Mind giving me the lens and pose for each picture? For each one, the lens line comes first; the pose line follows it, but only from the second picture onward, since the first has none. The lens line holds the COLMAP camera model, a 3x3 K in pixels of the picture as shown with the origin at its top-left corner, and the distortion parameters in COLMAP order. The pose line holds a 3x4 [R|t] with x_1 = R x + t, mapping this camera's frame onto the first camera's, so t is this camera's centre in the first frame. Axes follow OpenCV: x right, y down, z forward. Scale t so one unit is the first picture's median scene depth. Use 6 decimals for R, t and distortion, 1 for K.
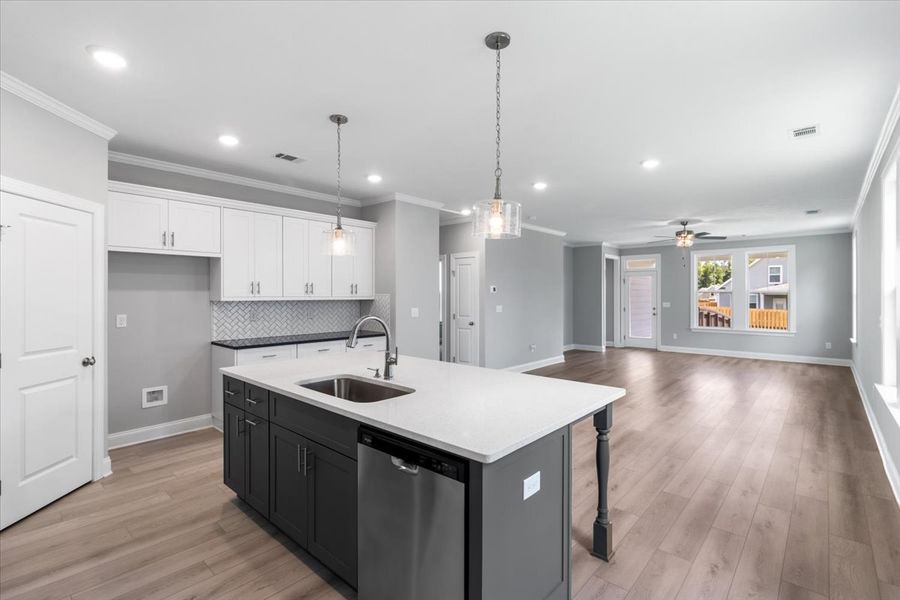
lens RADIAL K [[422.7, 0, 448.2], [0, 422.7, 296.2], [0, 0, 1]] dist [-0.003251, 0.000018]
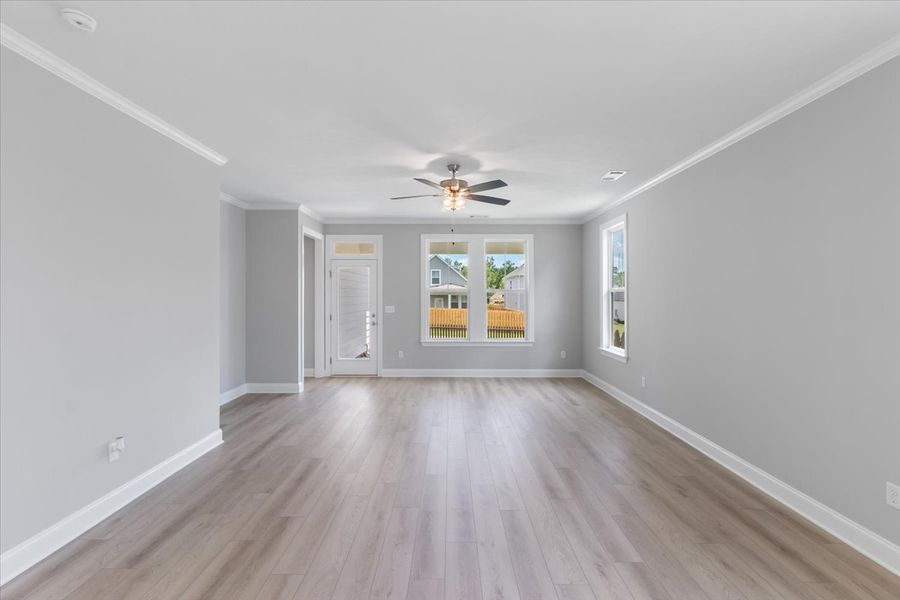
lens RADIAL K [[422.7, 0, 451.3], [0, 422.7, 296.2], [0, 0, 1]] dist [-0.003251, 0.000018]
pose [[0.746824, -0.000669, 0.665022, 0.130141], [-0.000287, 0.999999, 0.001329, -0.002424], [-0.665022, -0.001183, 0.746823, 0.412908]]
